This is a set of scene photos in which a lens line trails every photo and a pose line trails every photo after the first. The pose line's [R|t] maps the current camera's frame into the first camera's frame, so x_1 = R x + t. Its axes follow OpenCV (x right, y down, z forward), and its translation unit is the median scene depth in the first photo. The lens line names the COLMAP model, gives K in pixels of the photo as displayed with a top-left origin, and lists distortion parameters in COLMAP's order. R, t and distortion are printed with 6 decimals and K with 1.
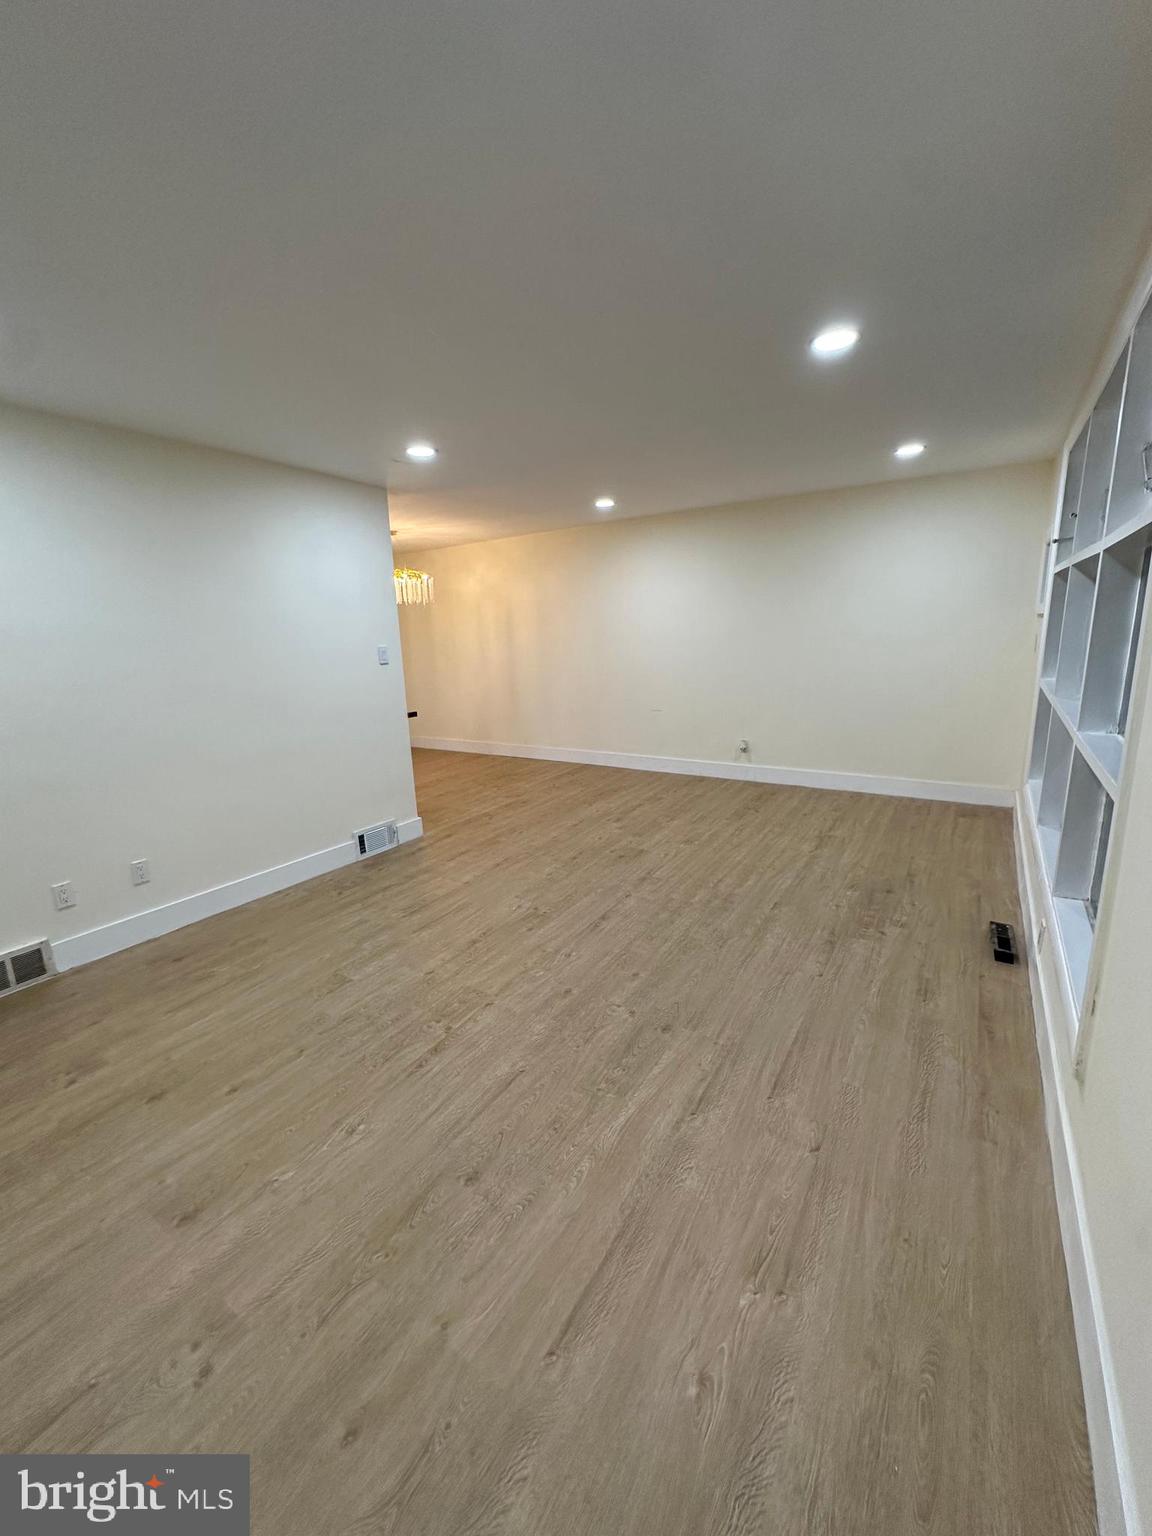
lens RADIAL K [[614.1, 0, 576.0], [0, 614.1, 768.0], [0, 0, 1]] dist [-0.004445, 0.001040]
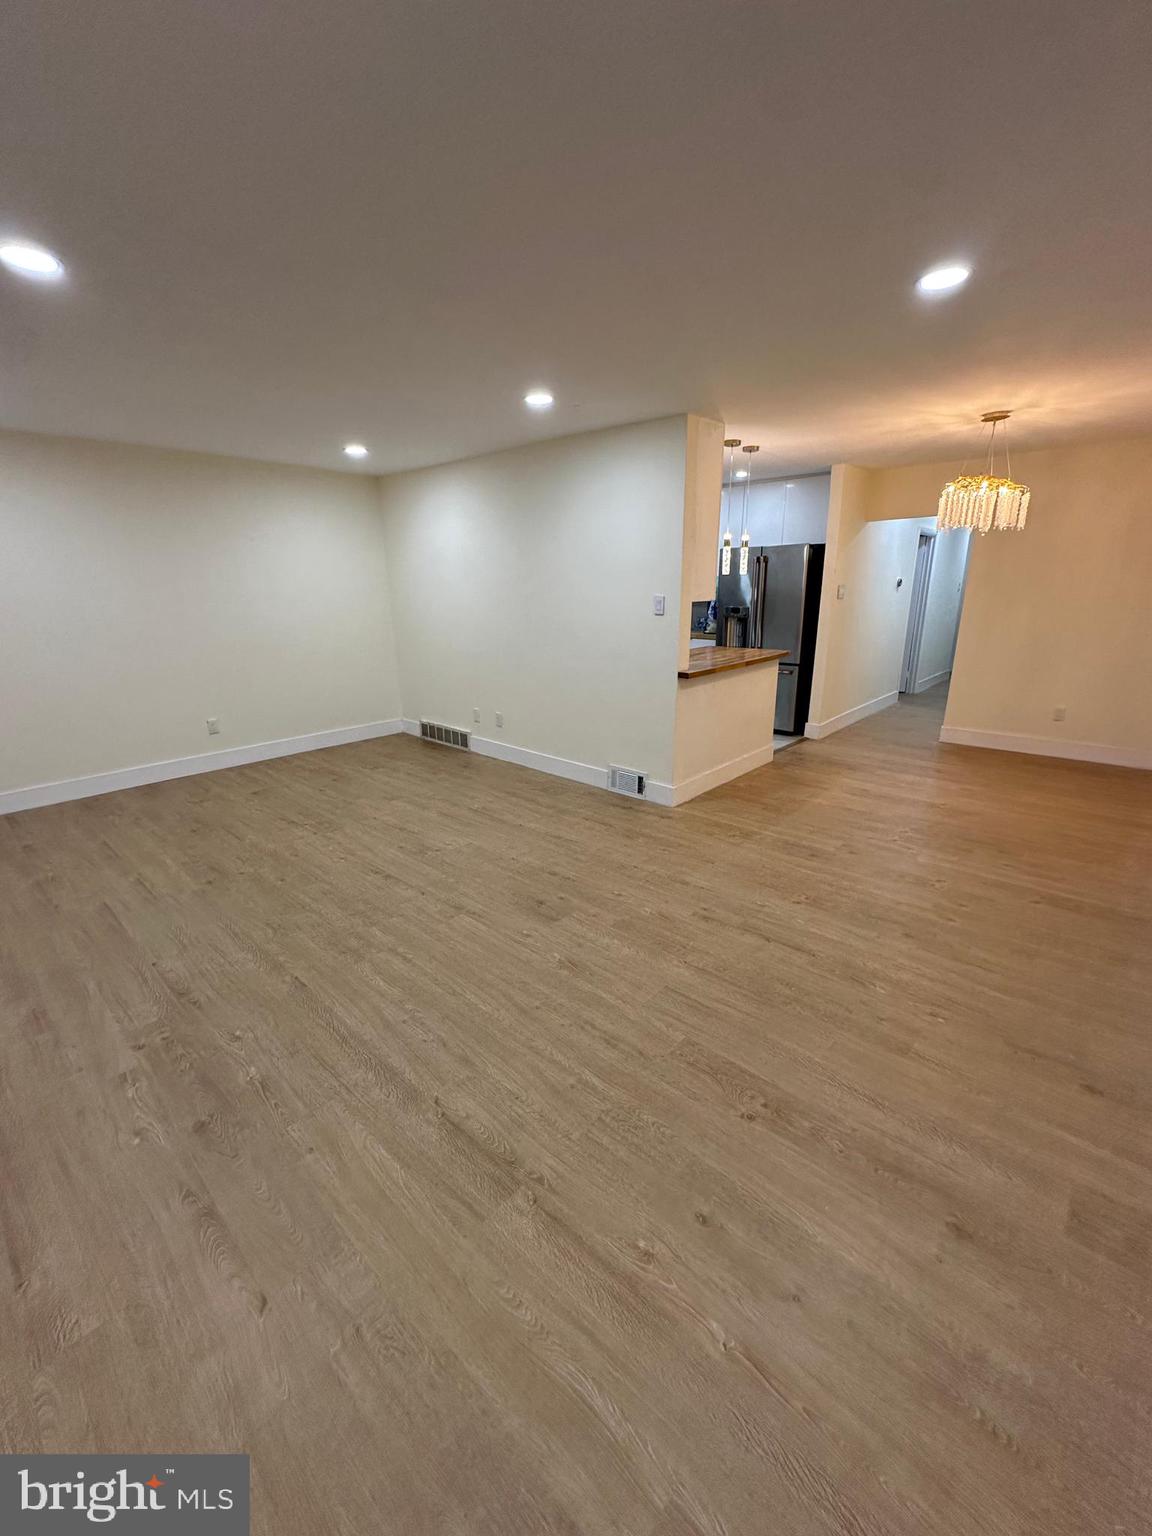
lens RADIAL K [[614.1, 0, 576.0], [0, 614.1, 768.0], [0, 0, 1]] dist [-0.004445, 0.001040]
pose [[-0.165088, 0.317940, -0.933627, 0.854270], [-0.199504, 0.916282, 0.347311, -0.326464], [0.965890, 0.243599, -0.087837, 1.289743]]
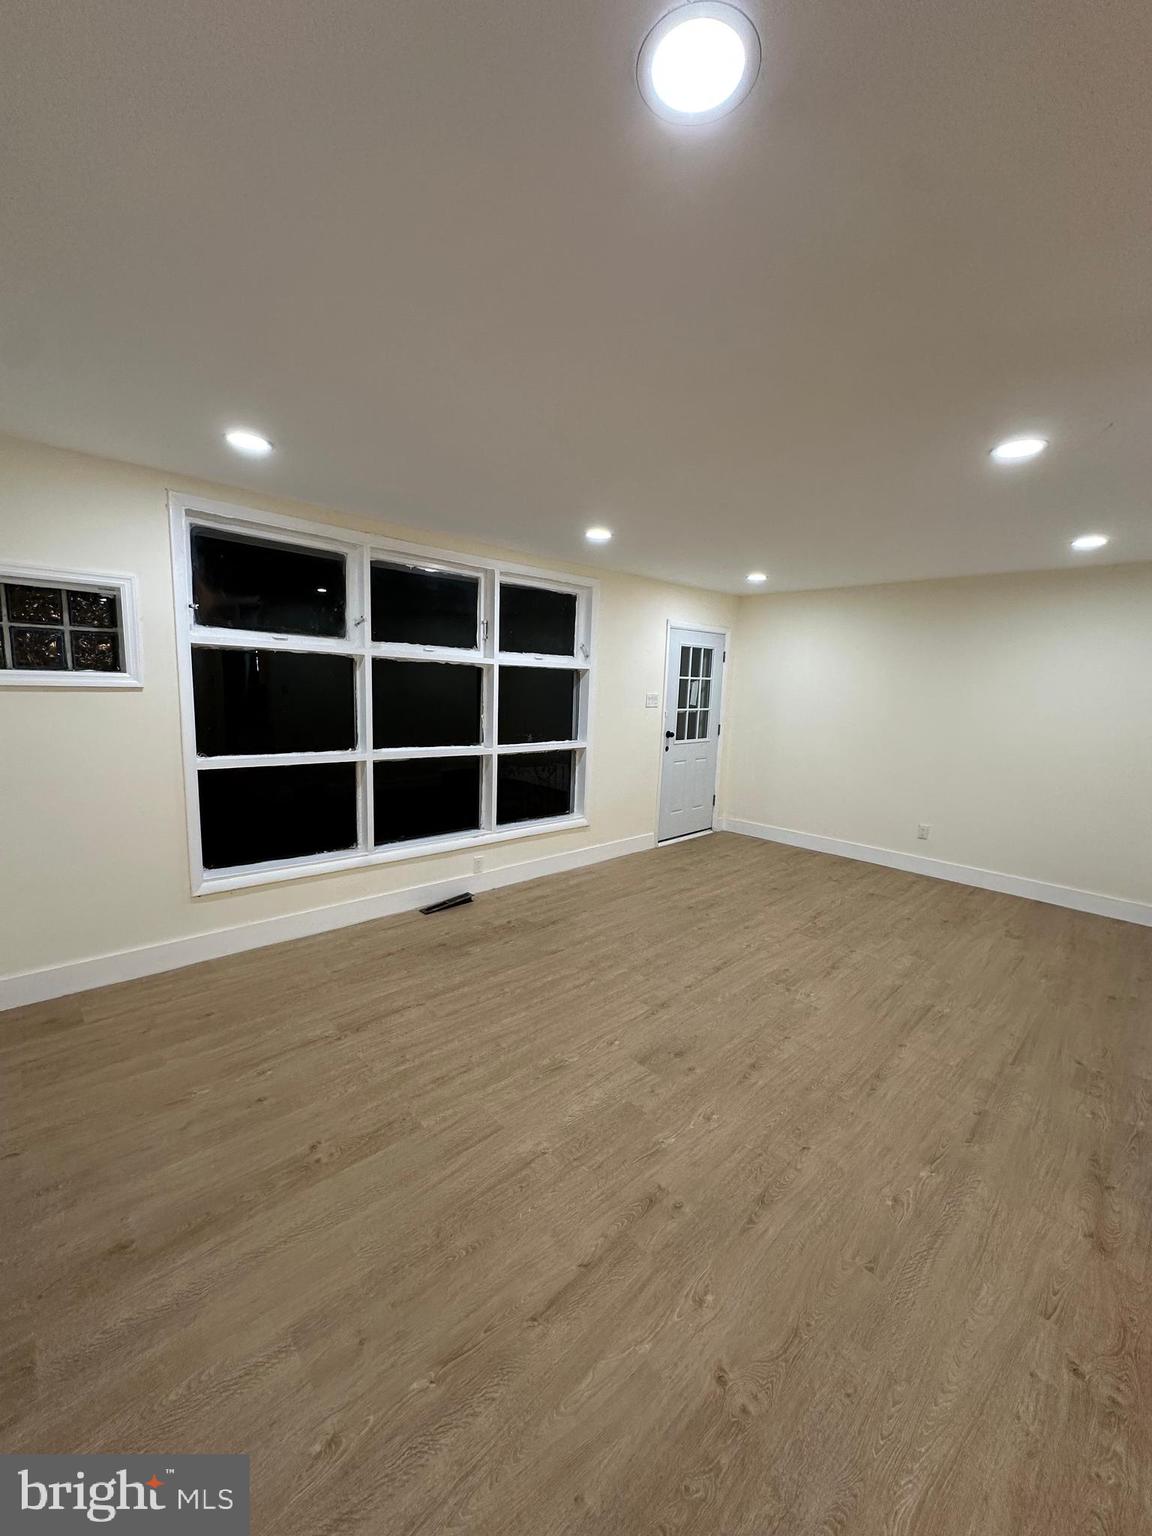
lens RADIAL K [[612.6, 0, 576.0], [0, 612.6, 768.0], [0, 0, 1]] dist [-0.000761, 0.000137]
pose [[-0.973167, -0.031625, 0.227917, 0.050950], [0.049941, 0.937869, 0.343377, -0.445750], [-0.224616, 0.345546, -0.911123, 1.827689]]
